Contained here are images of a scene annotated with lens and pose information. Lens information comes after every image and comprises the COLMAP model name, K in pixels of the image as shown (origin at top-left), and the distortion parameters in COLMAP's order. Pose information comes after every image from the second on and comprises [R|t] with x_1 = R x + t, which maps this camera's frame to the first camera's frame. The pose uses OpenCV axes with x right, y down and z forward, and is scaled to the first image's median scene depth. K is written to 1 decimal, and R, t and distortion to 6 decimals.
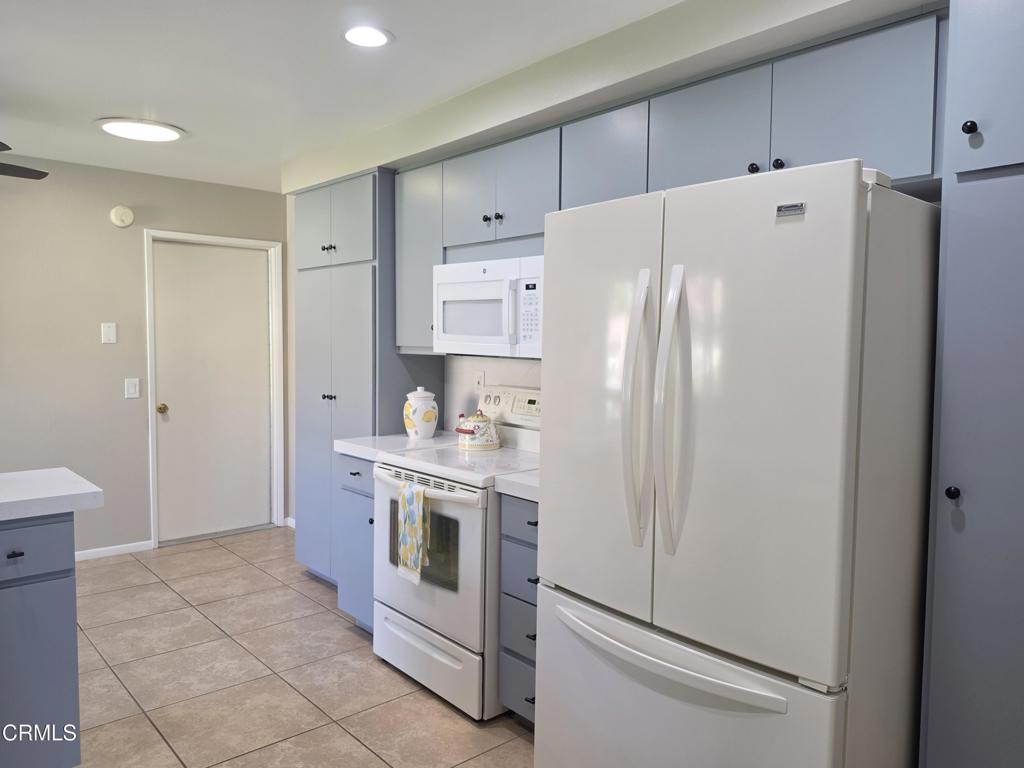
lens RADIAL K [[714.1, 0, 512.0], [0, 714.1, 384.0], [0, 0, 1]] dist [0.002406, -0.001326]
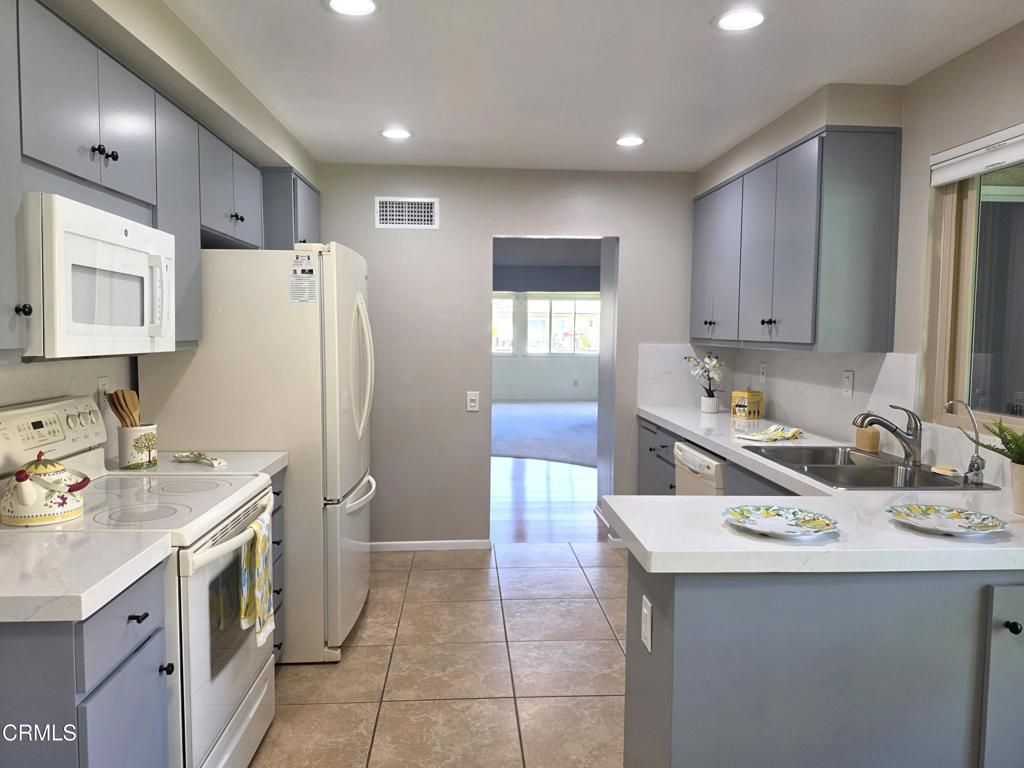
lens RADIAL K [[714.1, 0, 512.0], [0, 714.1, 384.0], [0, 0, 1]] dist [0.002406, -0.001326]
pose [[-0.793840, -0.063707, 0.604781, -0.814940], [0.023129, 0.990615, 0.134710, -0.102070], [-0.607687, 0.120926, -0.784916, 1.408627]]
